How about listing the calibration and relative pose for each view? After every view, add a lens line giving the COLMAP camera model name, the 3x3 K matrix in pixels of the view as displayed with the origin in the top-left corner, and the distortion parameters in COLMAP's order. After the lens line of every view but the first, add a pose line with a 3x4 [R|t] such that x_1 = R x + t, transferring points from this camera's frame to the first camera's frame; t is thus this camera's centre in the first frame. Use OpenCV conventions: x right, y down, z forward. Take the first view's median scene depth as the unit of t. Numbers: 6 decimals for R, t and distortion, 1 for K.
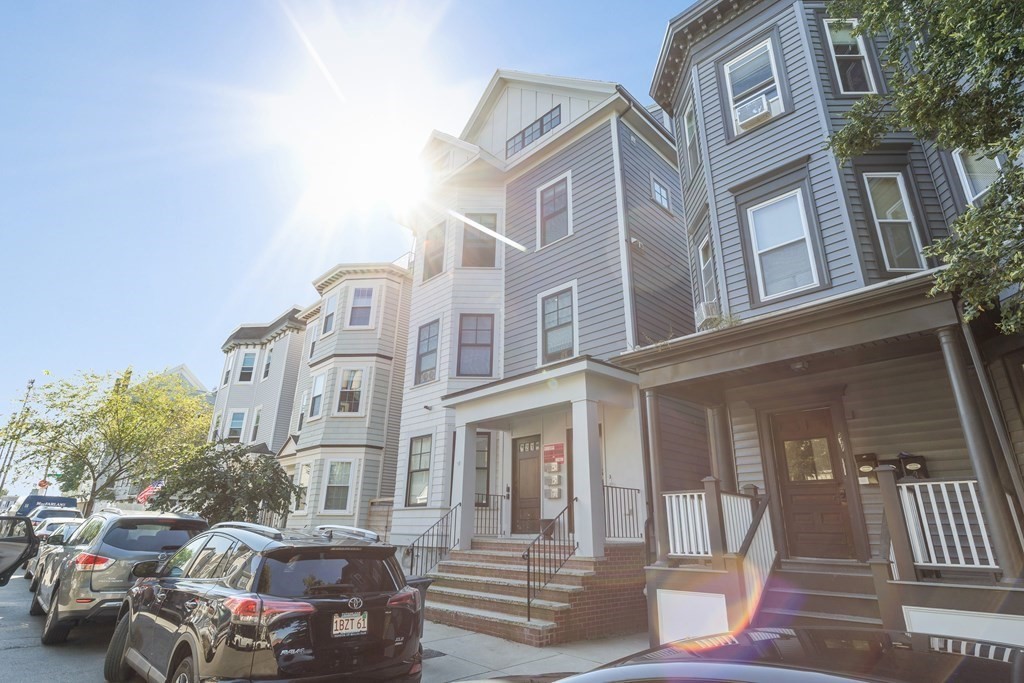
lens RADIAL K [[522.9, 0, 513.0], [0, 522.9, 342.7], [0, 0, 1]] dist [-0.001124, -0.000116]
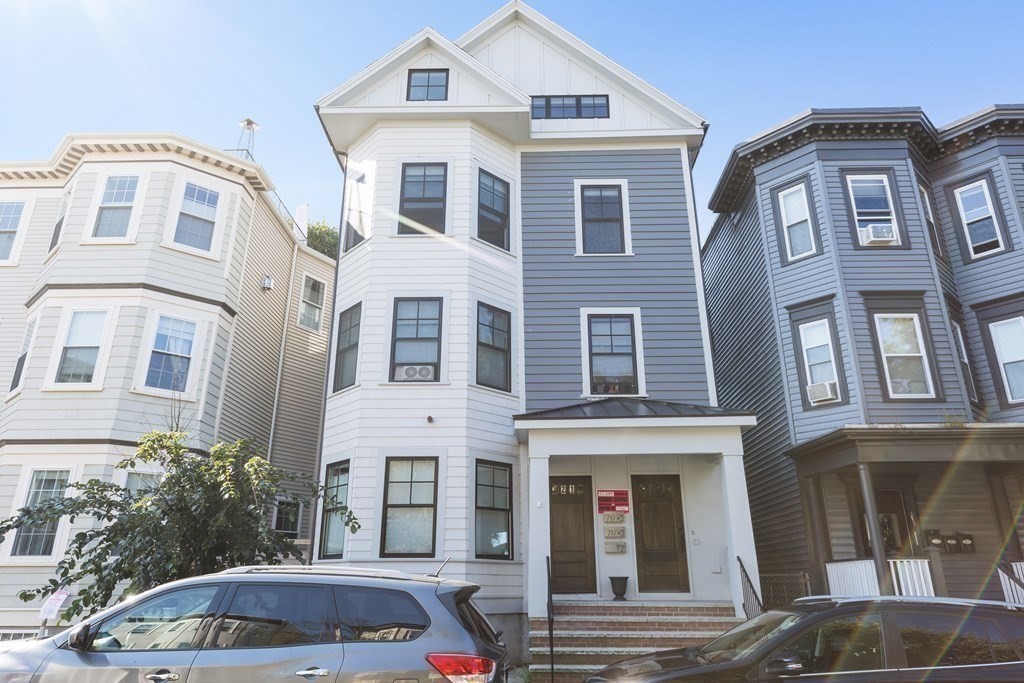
lens RADIAL K [[664.4, 0, 514.3], [0, 664.4, 341.5], [0, 0, 1]] dist [0.009353, 0.000077]
pose [[0.722951, 0.222177, 0.654201, -0.760872], [-0.227085, 0.970689, -0.078712, 0.072728], [-0.652514, -0.091654, 0.752214, 0.273307]]
